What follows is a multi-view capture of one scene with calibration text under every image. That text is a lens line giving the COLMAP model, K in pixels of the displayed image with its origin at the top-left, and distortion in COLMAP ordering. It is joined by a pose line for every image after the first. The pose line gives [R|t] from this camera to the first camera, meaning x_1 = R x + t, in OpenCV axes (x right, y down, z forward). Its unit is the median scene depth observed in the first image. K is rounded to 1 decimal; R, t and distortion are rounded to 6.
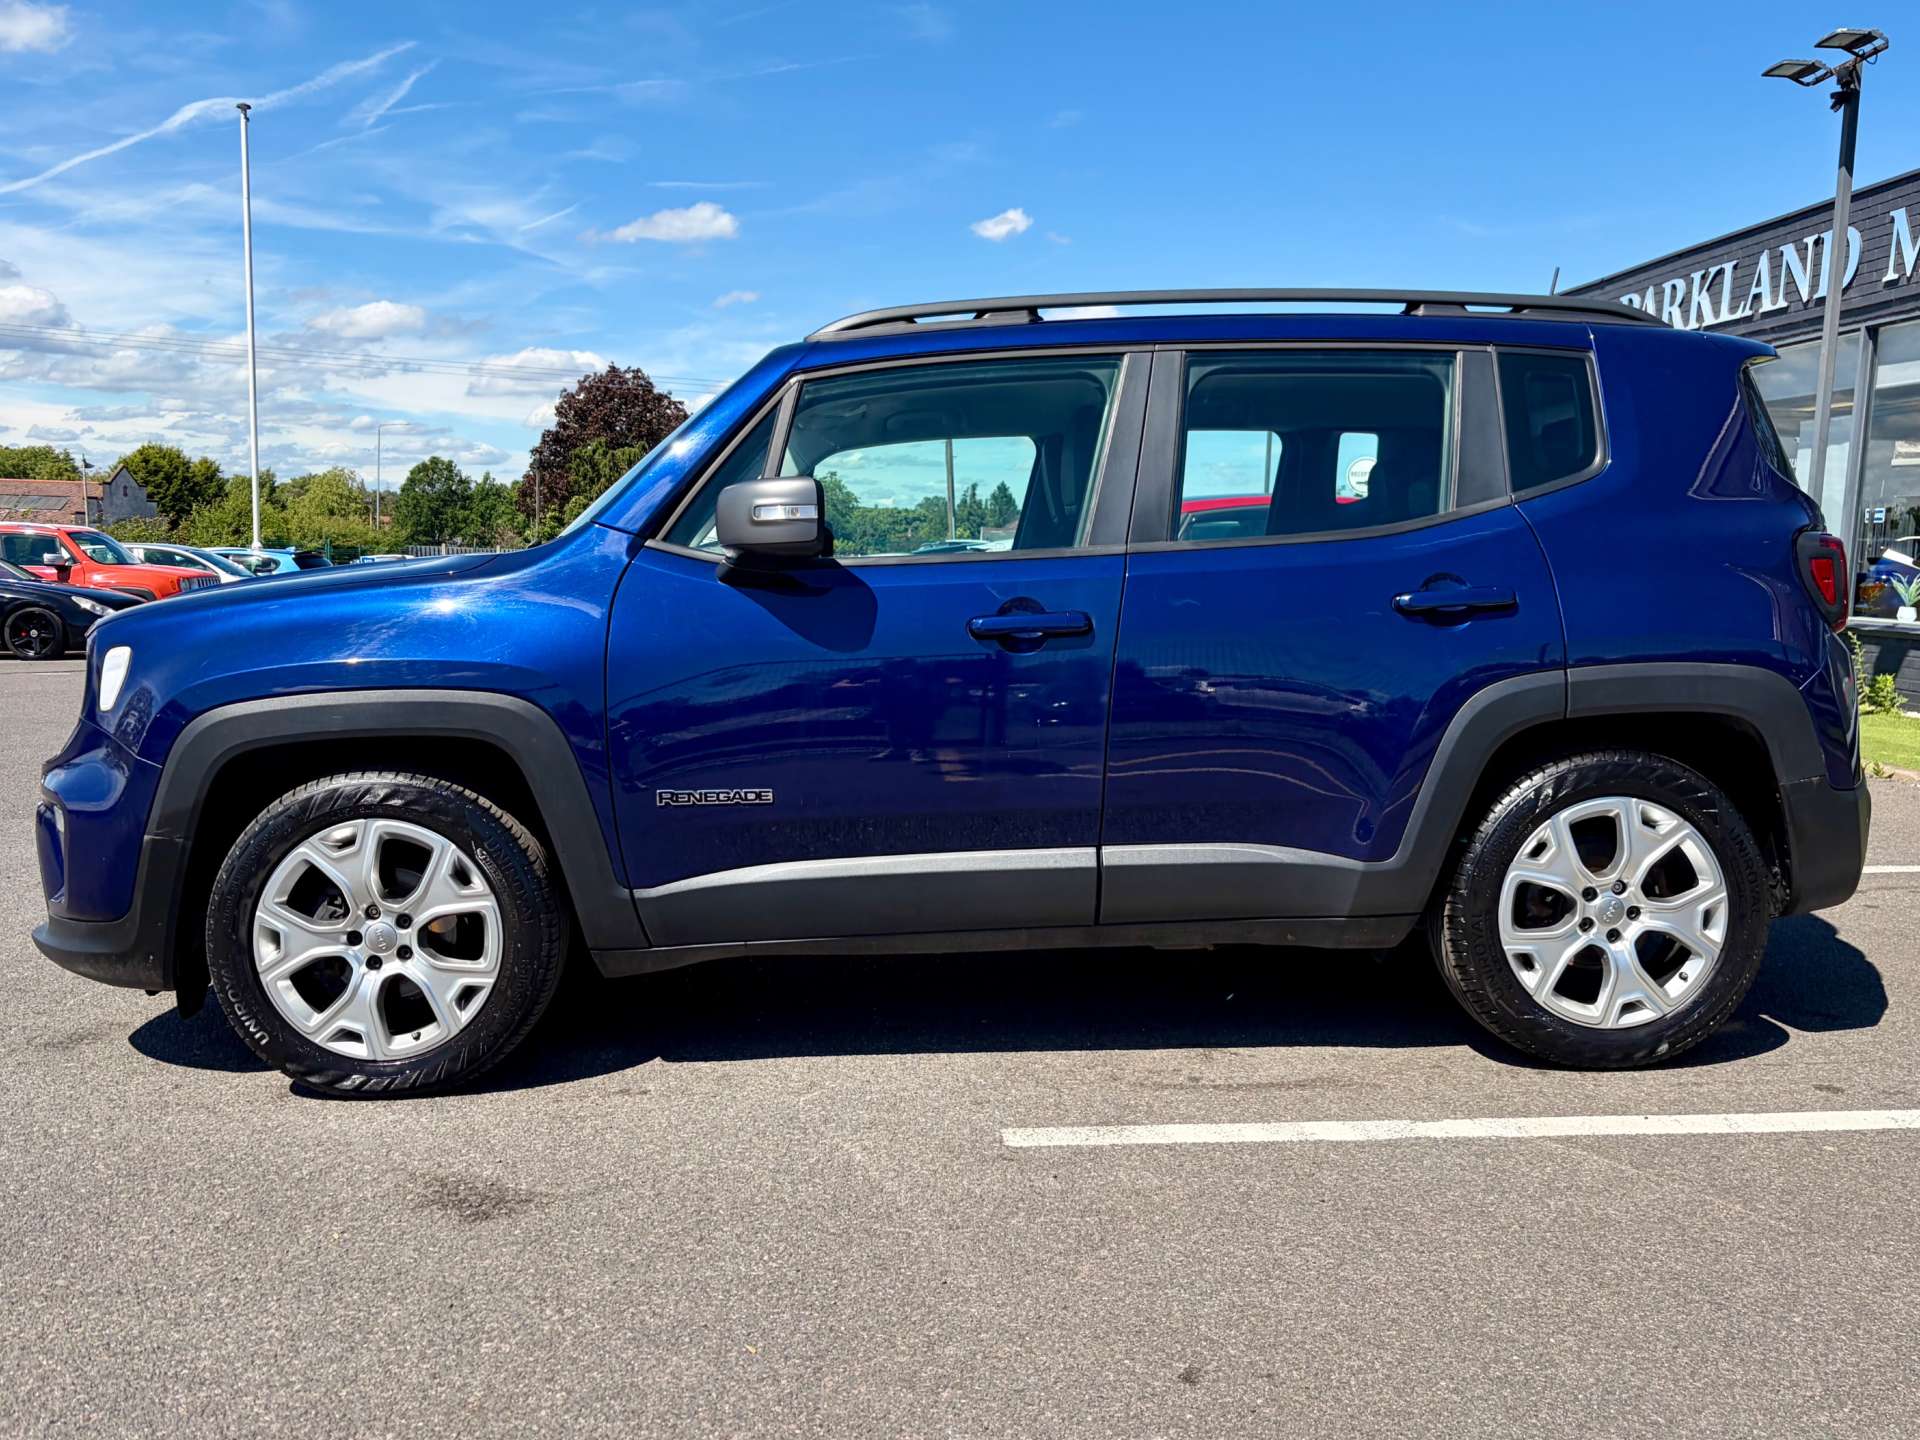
lens RADIAL K [[1653.7, 0, 957.1], [0, 1653.7, 677.3], [0, 0, 1]] dist [-0.004169, -0.001383]
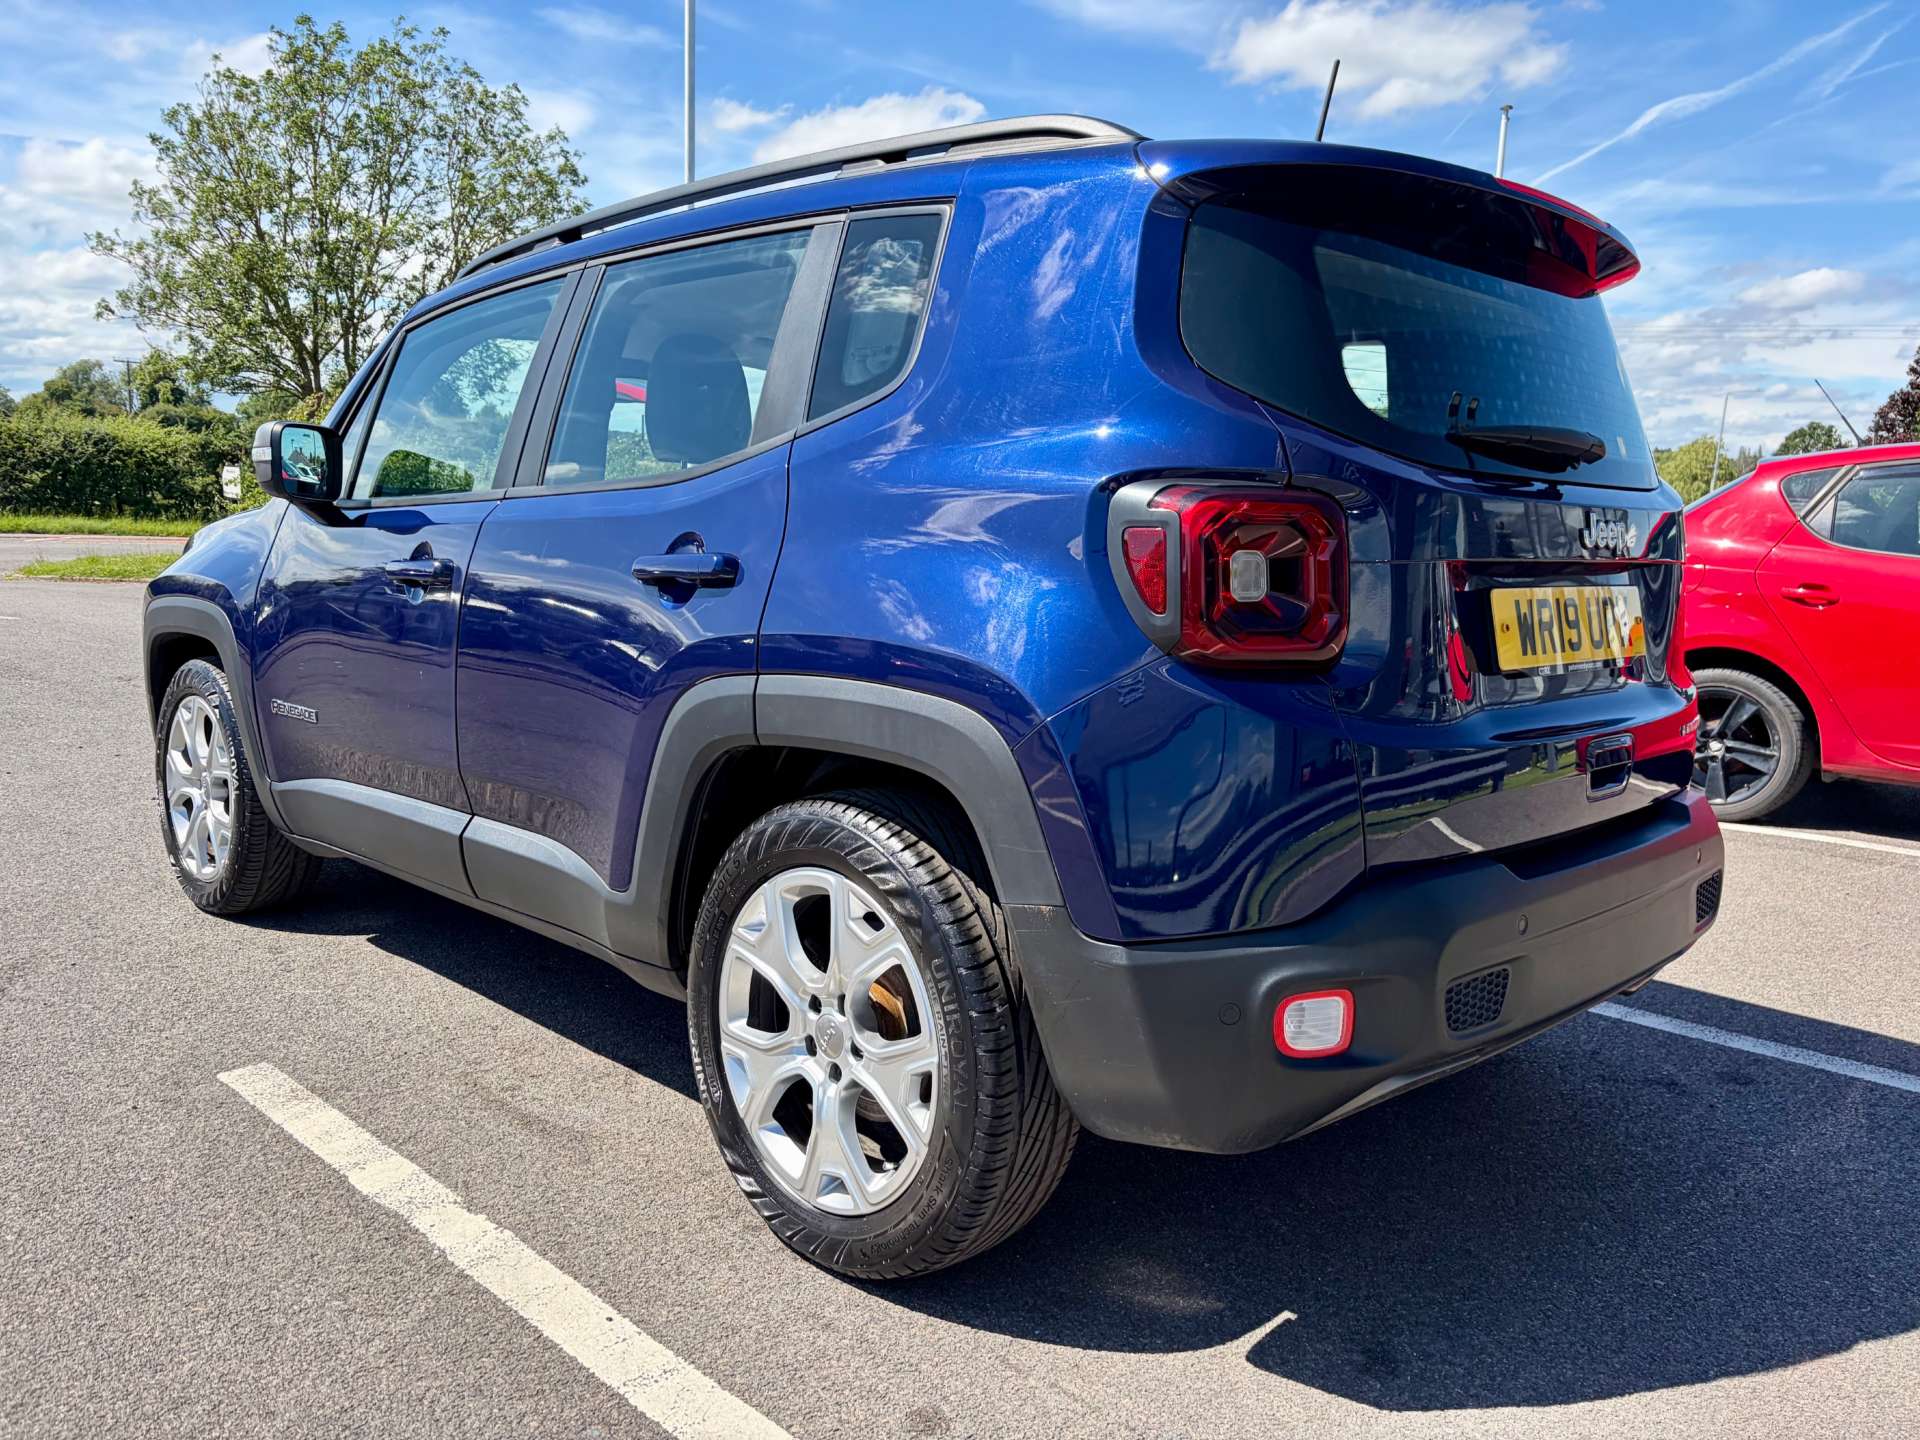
lens RADIAL K [[1473.7, 0, 969.6], [0, 1473.7, 662.0], [0, 0, 1]] dist [0.058885, -0.080221]
pose [[0.660695, 0.088206, -0.745454, 0.903296], [-0.071257, 0.995957, 0.054692, -0.050003], [0.747265, 0.016984, 0.664309, 0.660534]]
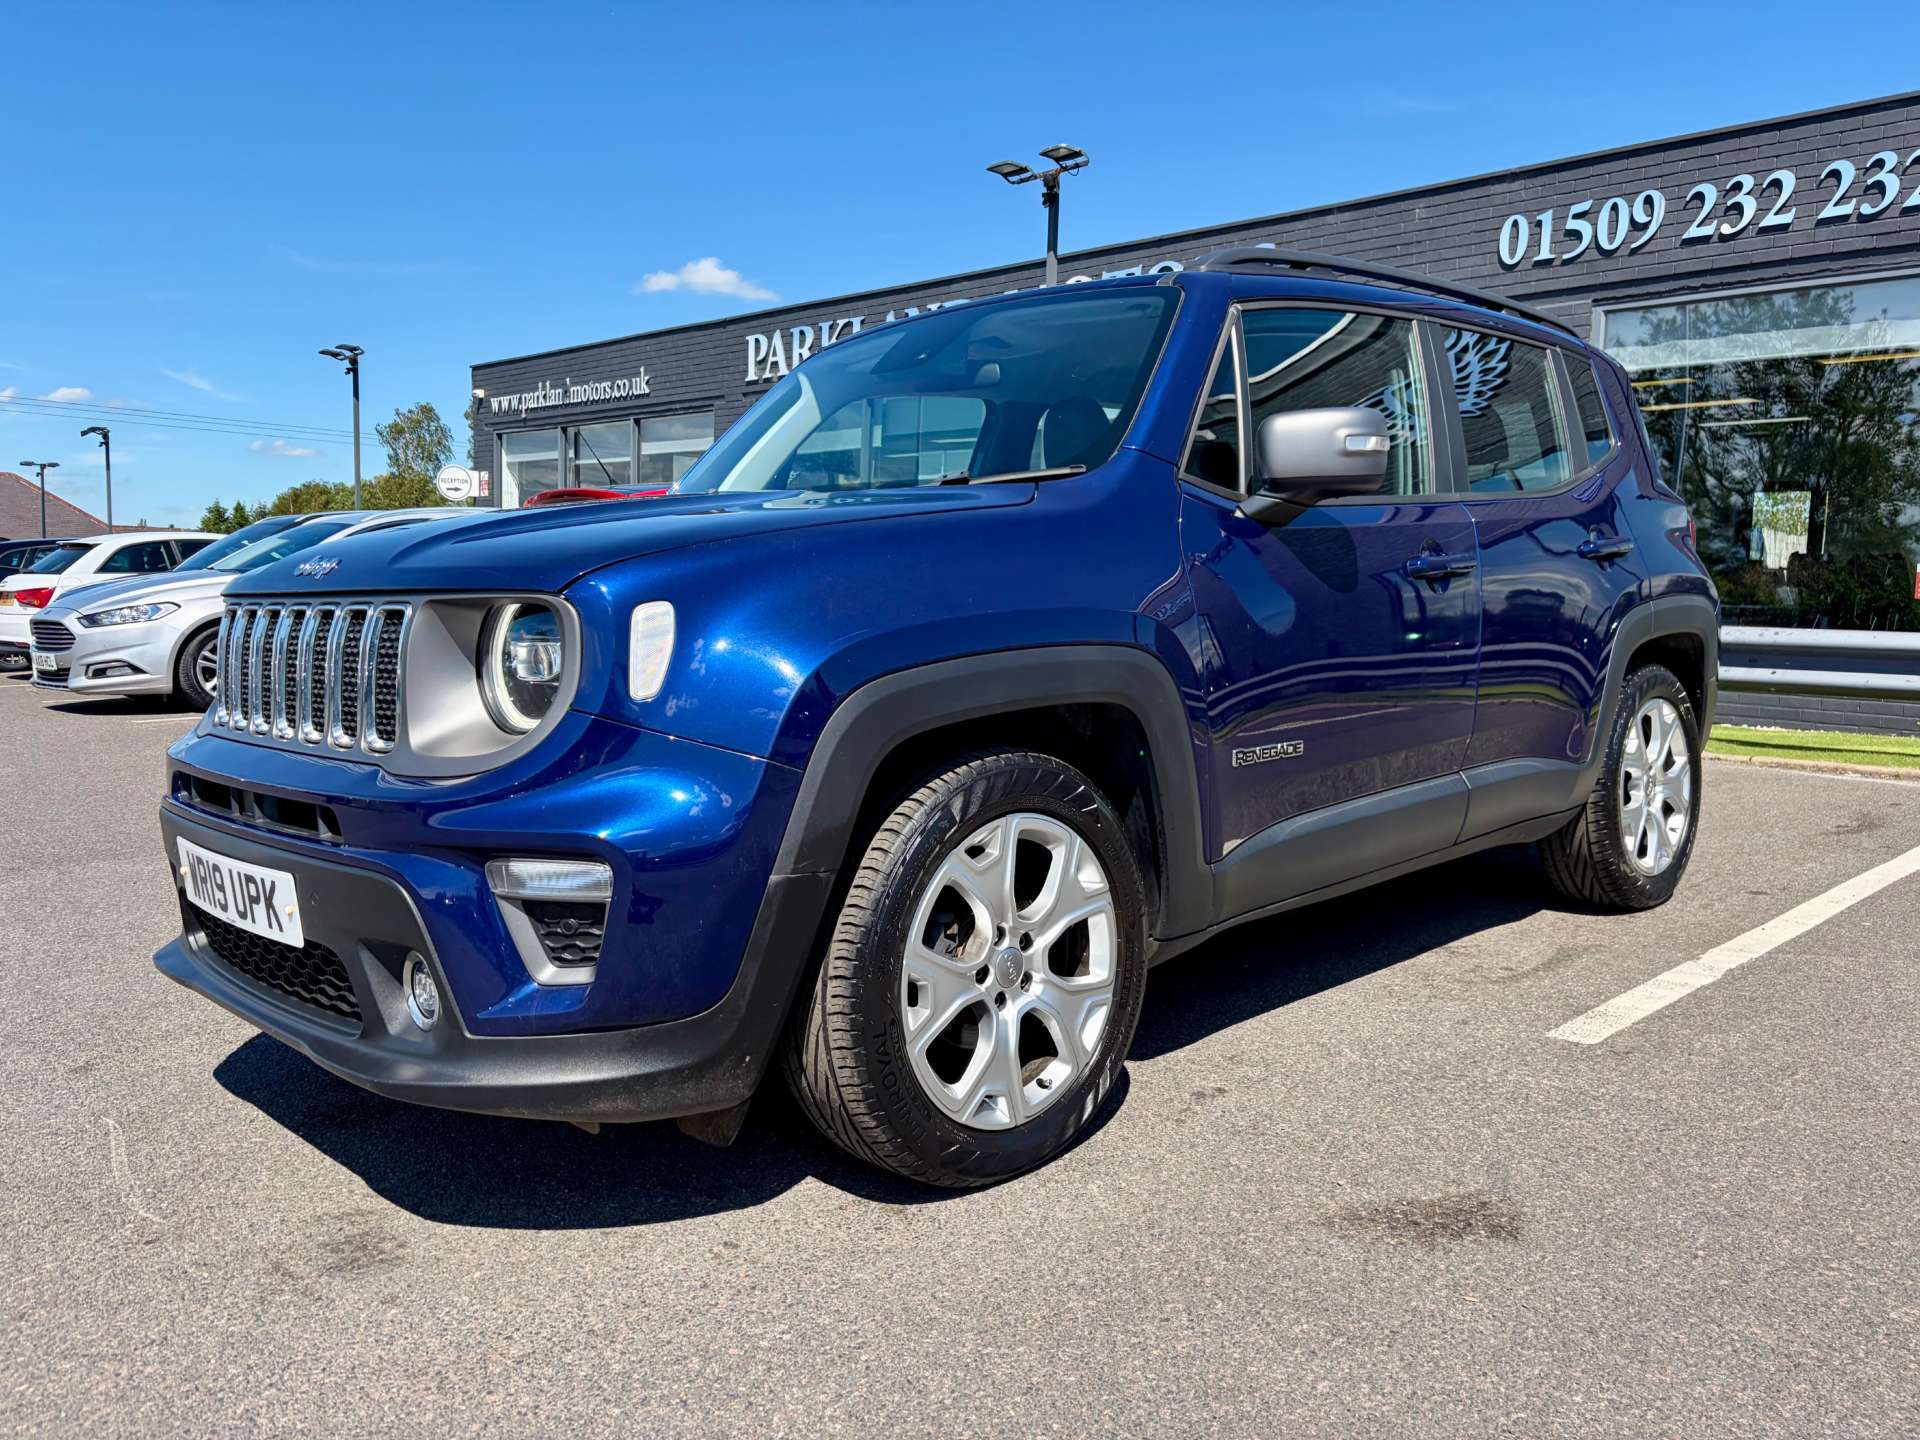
lens RADIAL K [[1473.7, 0, 969.6], [0, 1473.7, 662.0], [0, 0, 1]] dist [0.058885, -0.080221]
pose [[0.752451, -0.041735, 0.657325, -0.816408], [0.048783, 0.998781, 0.007572, 0.006354], [-0.656839, 0.026368, 0.753570, 0.477882]]
